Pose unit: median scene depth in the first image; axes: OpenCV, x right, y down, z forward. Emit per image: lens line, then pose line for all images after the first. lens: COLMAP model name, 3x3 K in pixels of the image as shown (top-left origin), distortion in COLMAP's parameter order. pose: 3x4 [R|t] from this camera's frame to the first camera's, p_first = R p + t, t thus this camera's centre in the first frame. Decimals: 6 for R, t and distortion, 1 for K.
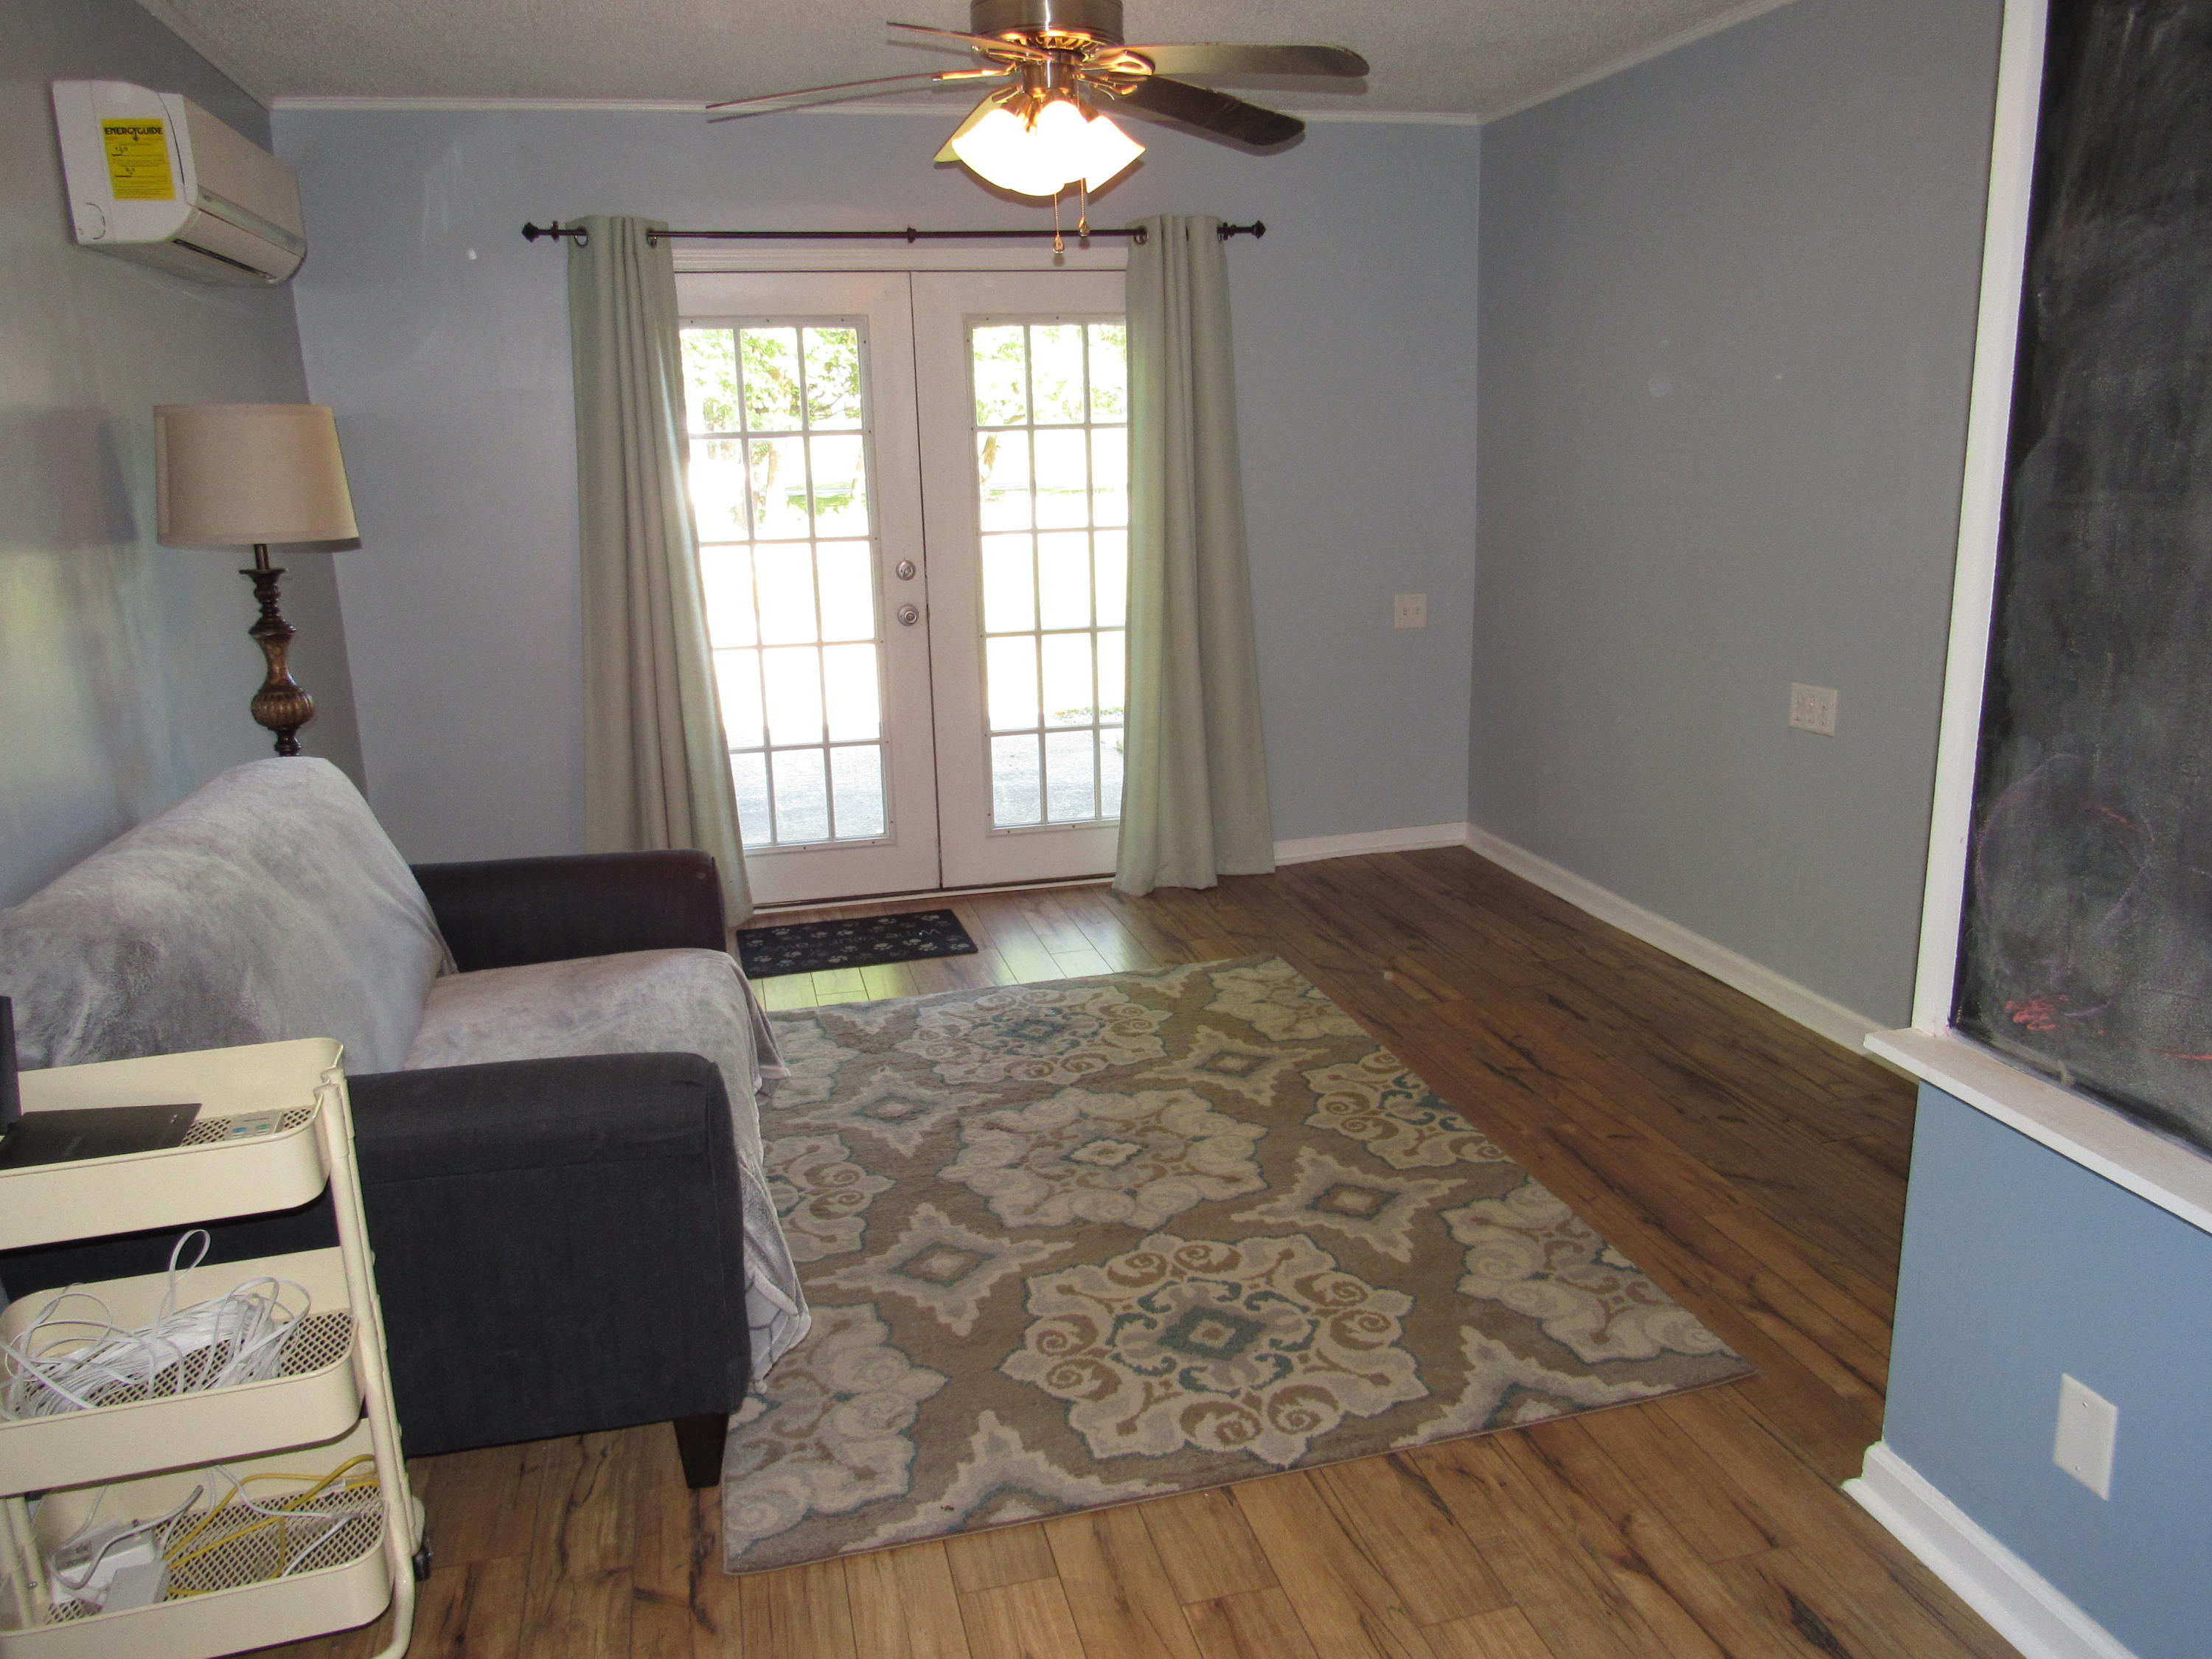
lens RADIAL K [[1594.2, 0, 1101.6], [0, 1594.2, 821.5], [0, 0, 1]] dist [-0.010536, 0.011239]
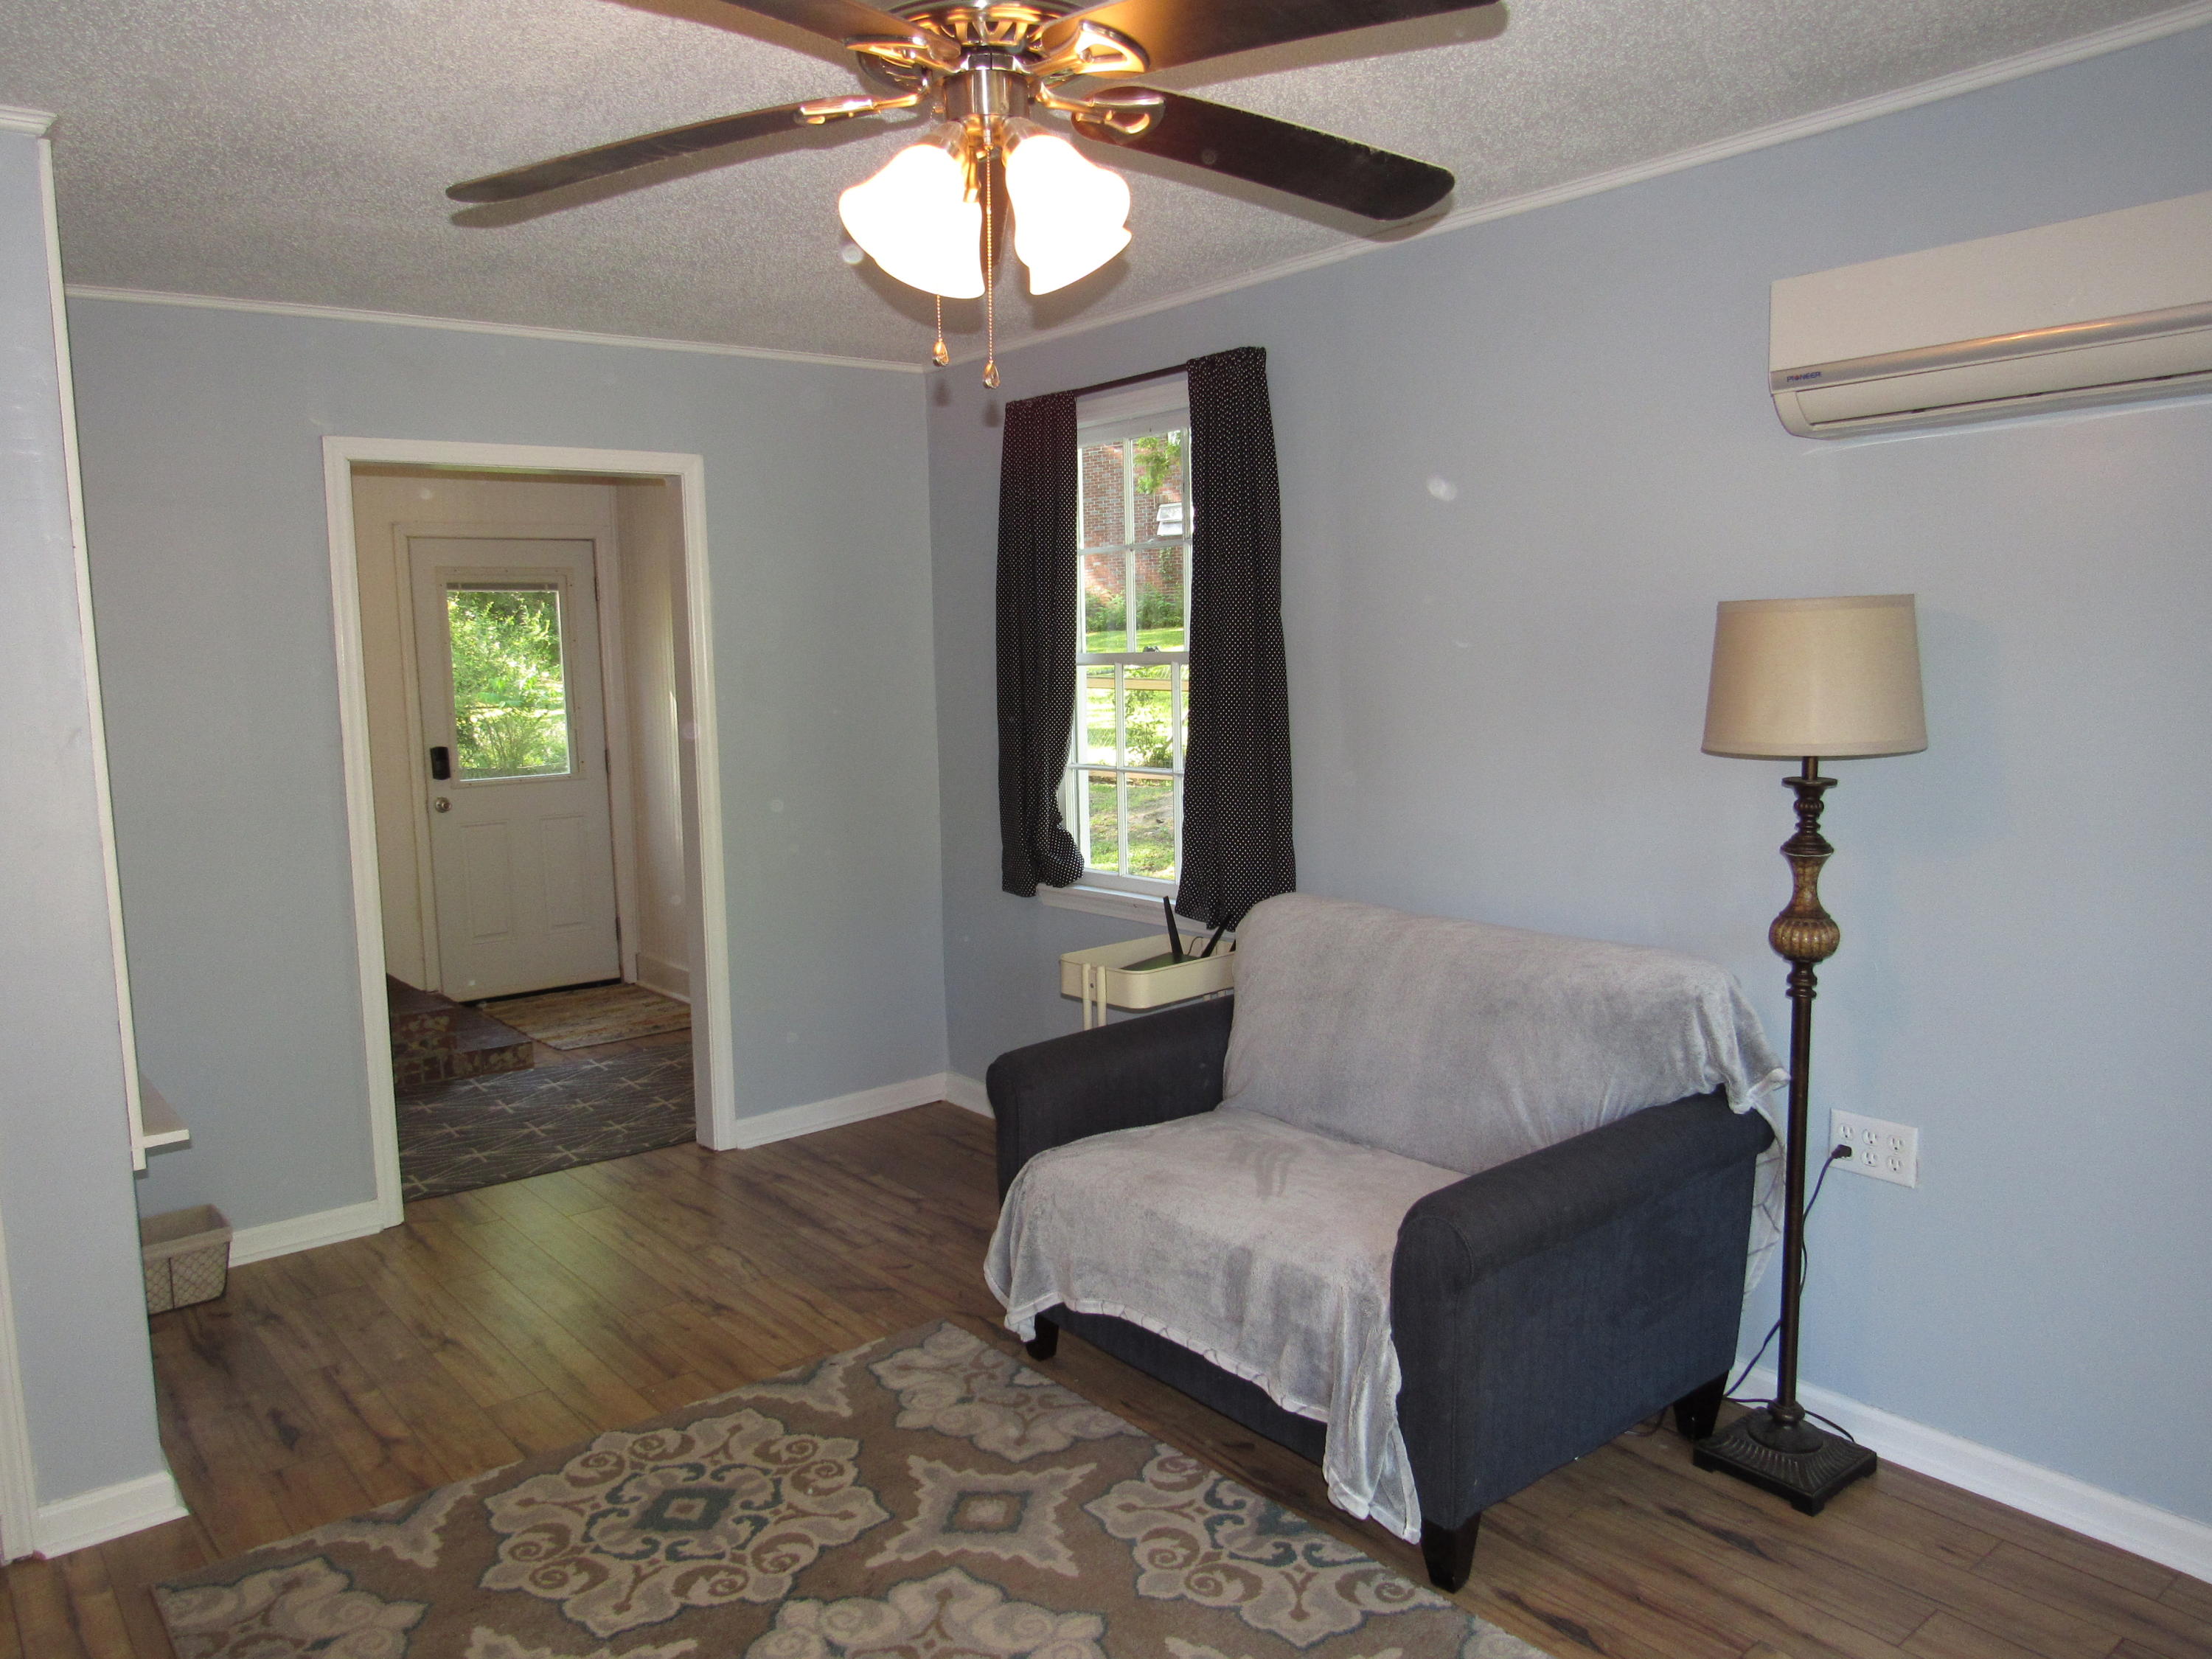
lens RADIAL K [[1594.2, 0, 1097.0], [0, 1594.2, 834.1], [0, 0, 1]] dist [-0.010536, 0.011239]
pose [[-0.900133, 0.103164, -0.423224, 0.226962], [-0.056317, 0.935840, 0.347896, -0.490910], [0.431960, 0.336987, -0.836570, 1.868412]]
